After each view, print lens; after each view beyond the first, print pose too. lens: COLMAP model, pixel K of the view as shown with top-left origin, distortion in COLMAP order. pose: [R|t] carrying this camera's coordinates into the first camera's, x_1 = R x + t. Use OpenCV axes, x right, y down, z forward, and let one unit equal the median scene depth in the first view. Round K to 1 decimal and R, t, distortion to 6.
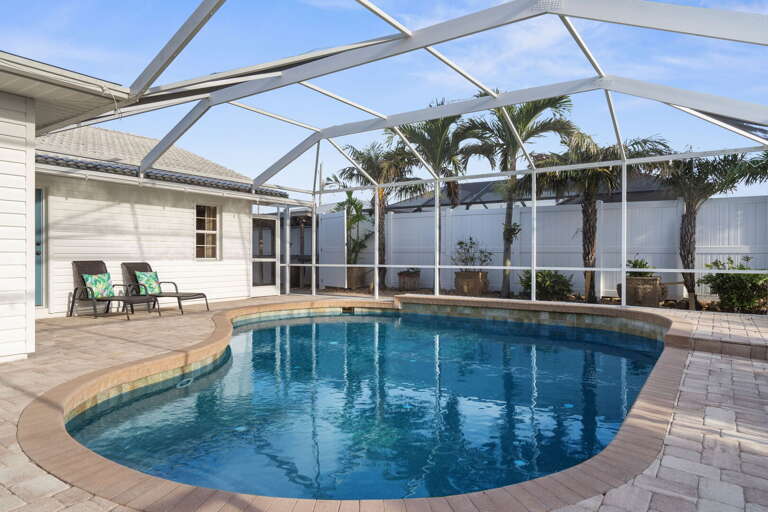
lens RADIAL K [[484.4, 0, 384.0], [0, 484.4, 256.0], [0, 0, 1]] dist [0.000635, 0.000076]
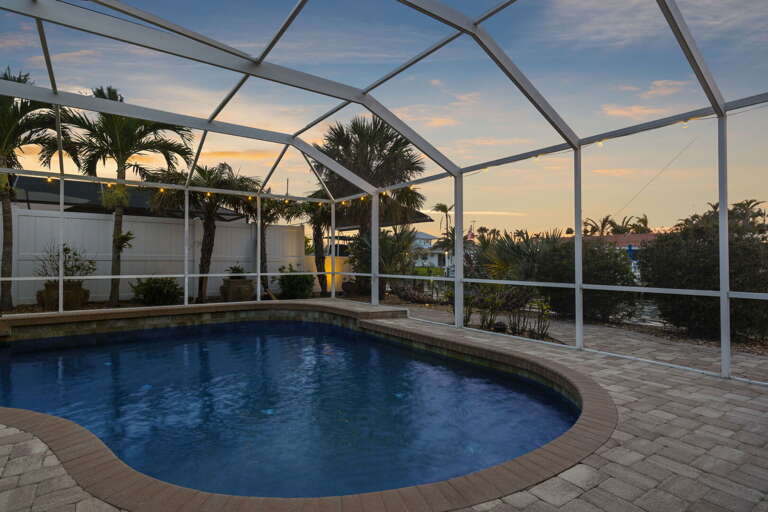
lens RADIAL K [[400.4, 0, 384.0], [0, 400.4, 256.0], [0, 0, 1]] dist [0.000763, 0.000021]
pose [[0.350681, 0.016336, 0.936352, -0.377305], [0.003172, 0.999821, -0.018632, -0.000787], [-0.936490, 0.009504, 0.350567, 0.251288]]
